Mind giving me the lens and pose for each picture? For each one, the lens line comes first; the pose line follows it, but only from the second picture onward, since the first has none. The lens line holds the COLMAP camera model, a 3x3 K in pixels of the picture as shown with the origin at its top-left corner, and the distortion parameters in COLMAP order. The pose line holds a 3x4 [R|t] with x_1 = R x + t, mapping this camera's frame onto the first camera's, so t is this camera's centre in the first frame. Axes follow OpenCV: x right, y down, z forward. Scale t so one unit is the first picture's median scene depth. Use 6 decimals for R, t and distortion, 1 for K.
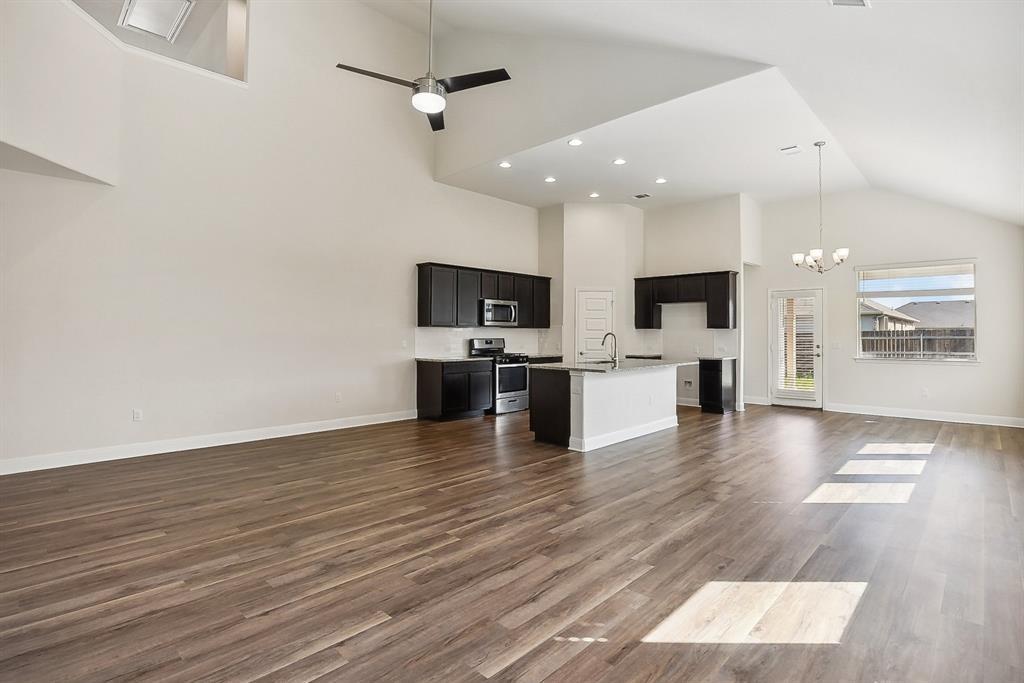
lens RADIAL K [[498.4, 0, 512.0], [0, 498.4, 341.5], [0, 0, 1]] dist [-0.000455, -0.000035]
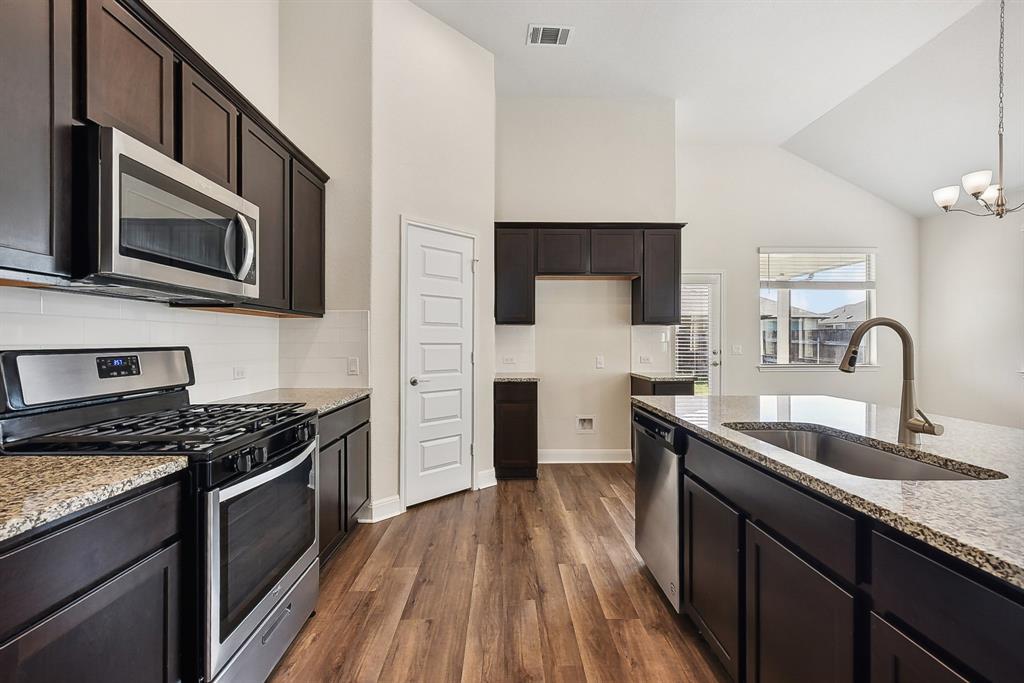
lens RADIAL K [[452.1, 0, 512.0], [0, 452.1, 341.5], [0, 0, 1]] dist [0.000863, -0.000014]
pose [[0.714591, -0.005033, 0.699524, -0.060935], [0.011913, 0.999917, -0.004975, -0.006156], [-0.699441, 0.011889, 0.714592, 0.735734]]
